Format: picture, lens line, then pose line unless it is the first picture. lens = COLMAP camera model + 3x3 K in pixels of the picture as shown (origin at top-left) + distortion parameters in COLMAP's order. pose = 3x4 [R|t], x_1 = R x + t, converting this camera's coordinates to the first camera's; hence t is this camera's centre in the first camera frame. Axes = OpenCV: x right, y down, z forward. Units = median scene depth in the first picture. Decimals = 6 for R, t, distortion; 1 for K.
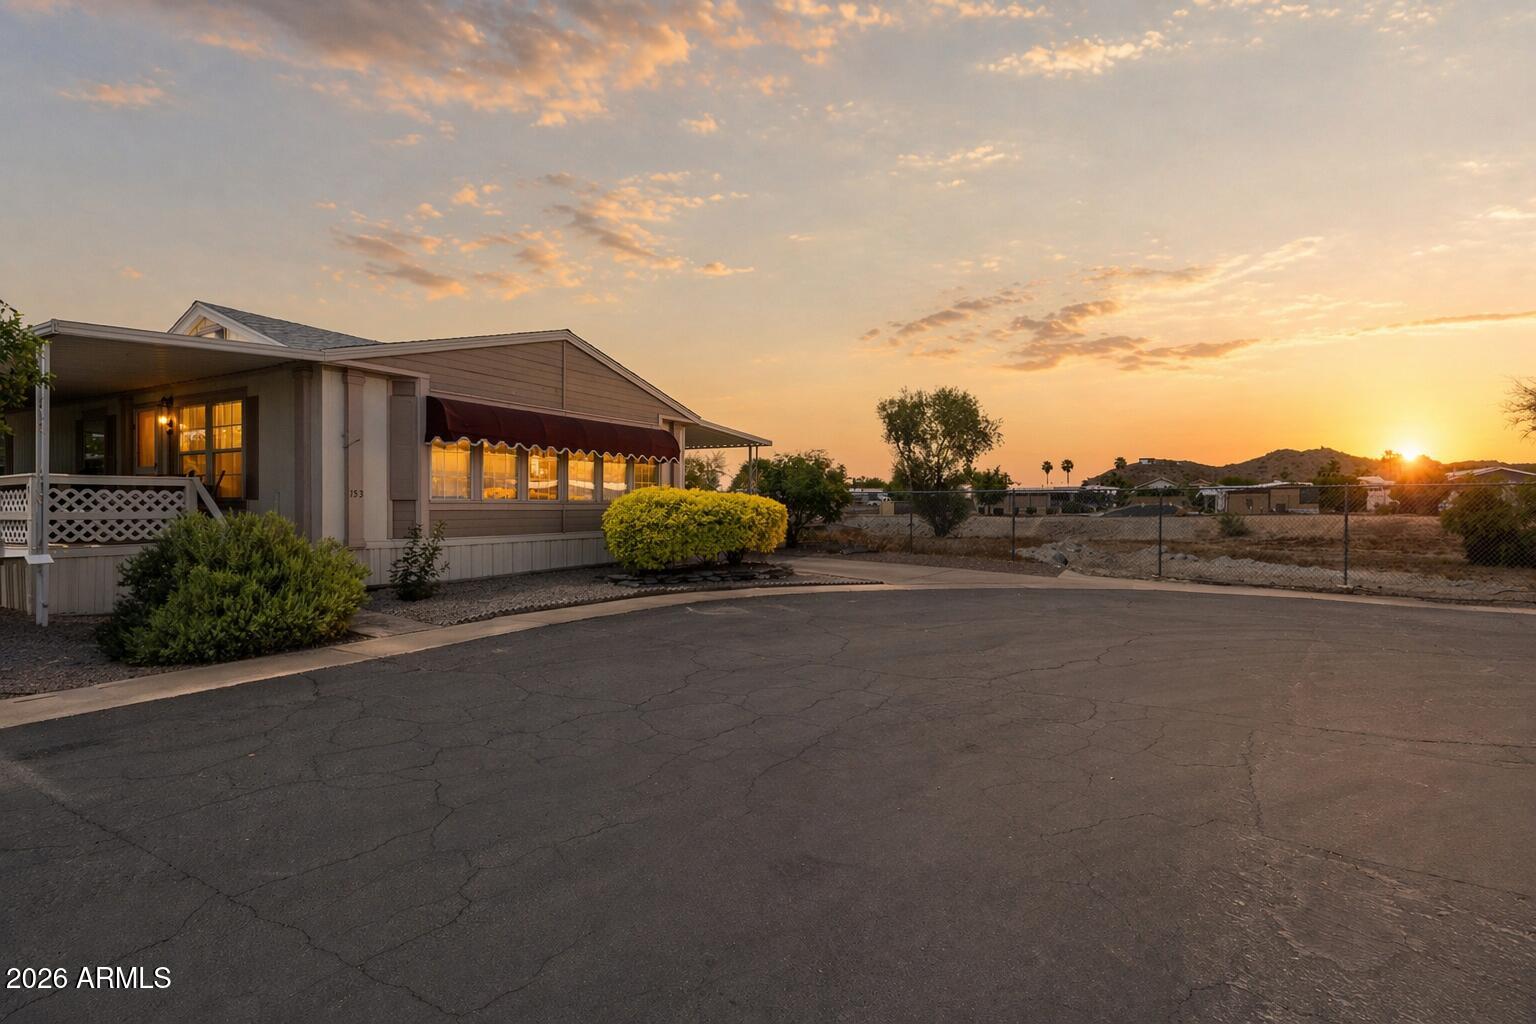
lens RADIAL K [[685.8, 0, 768.4], [0, 685.8, 516.2], [0, 0, 1]] dist [-0.000202, -0.000045]
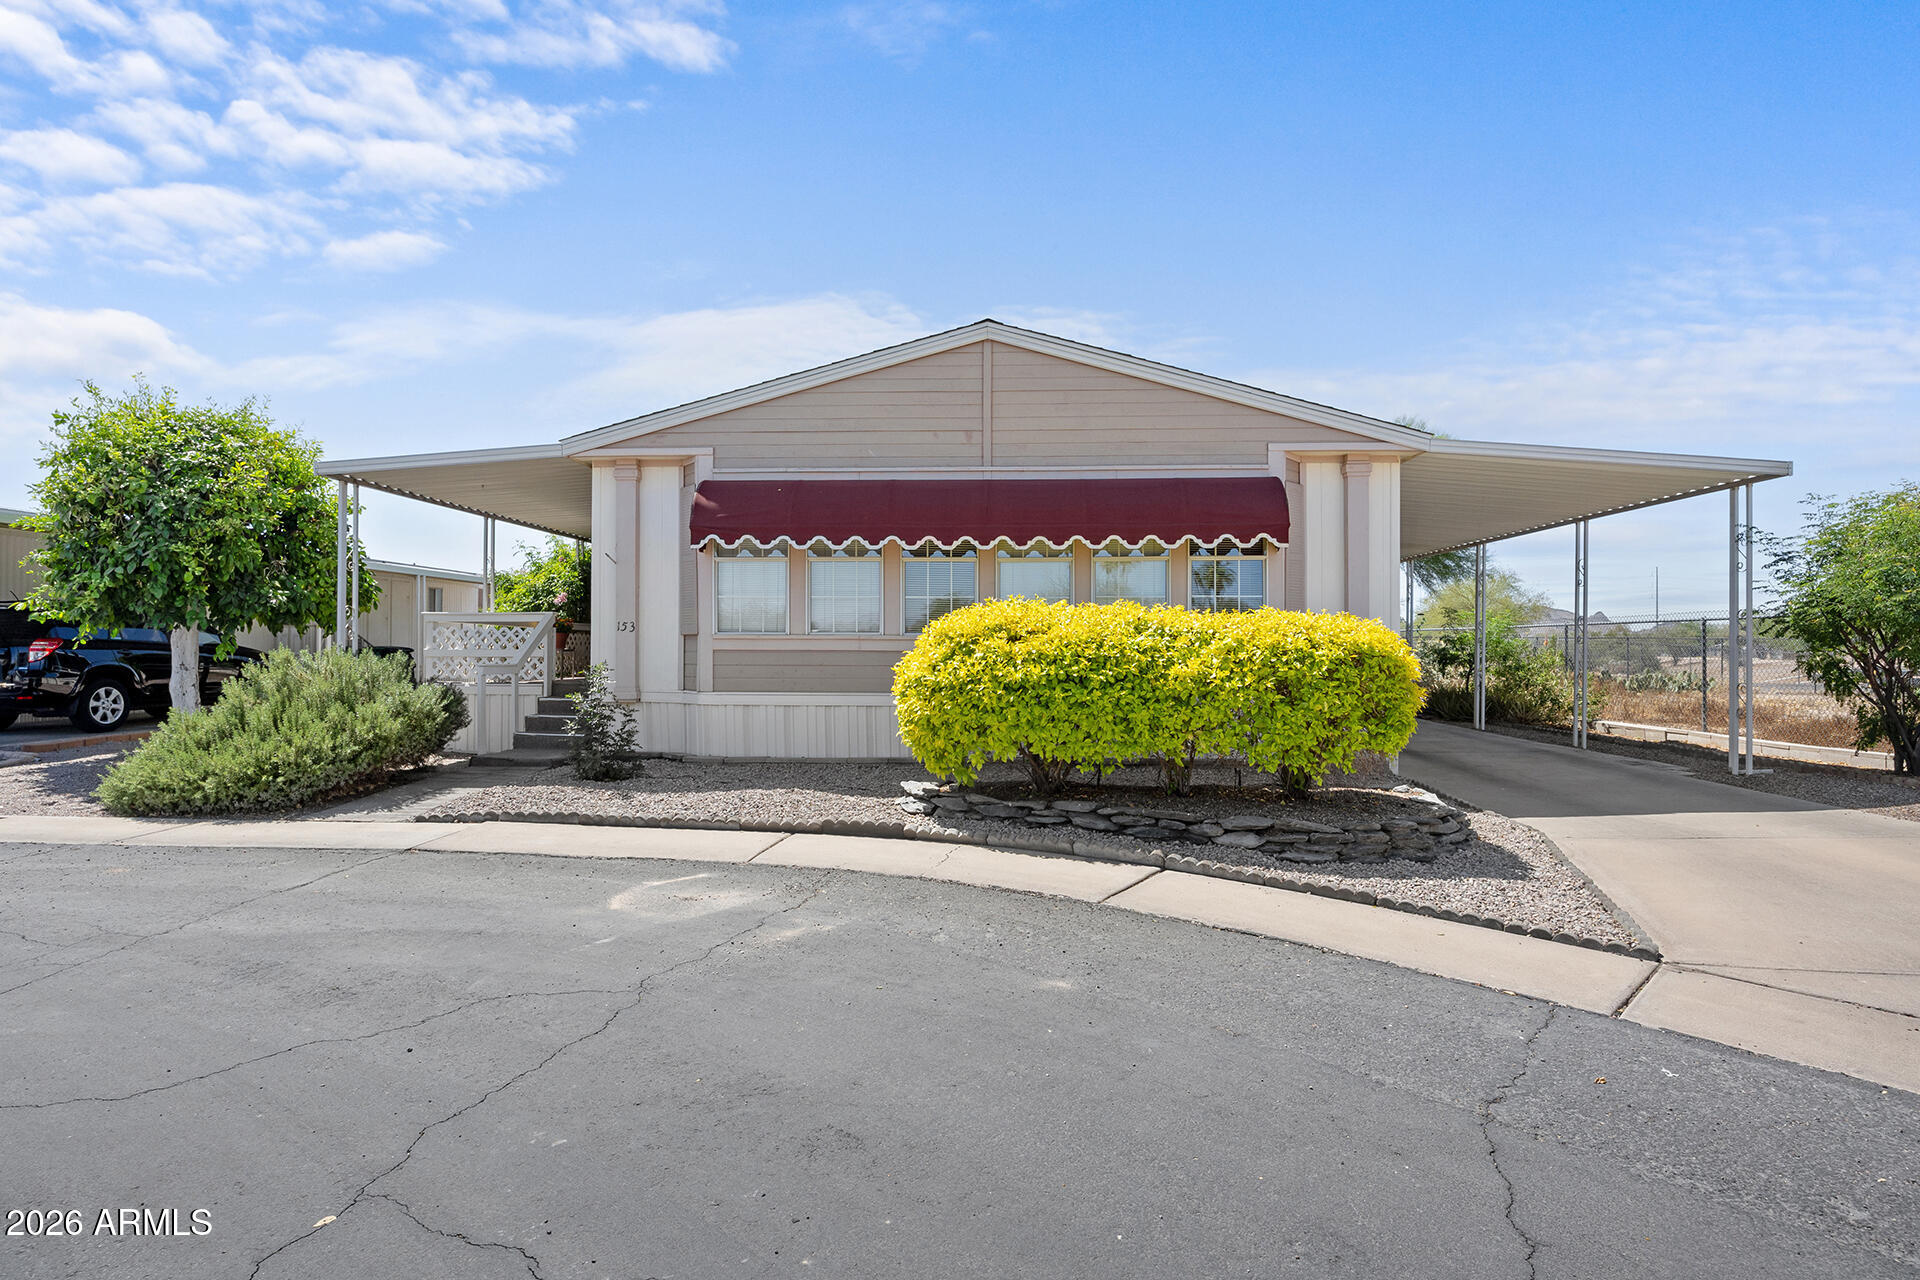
lens RADIAL K [[992.4, 0, 960.0], [0, 992.4, 647.3], [0, 0, 1]] dist [-0.004651, -0.000792]
pose [[0.472758, 0.001758, -0.881190, 0.449870], [-0.017023, 0.999830, -0.007138, -0.008444], [0.881028, 0.018375, 0.472708, 0.712027]]
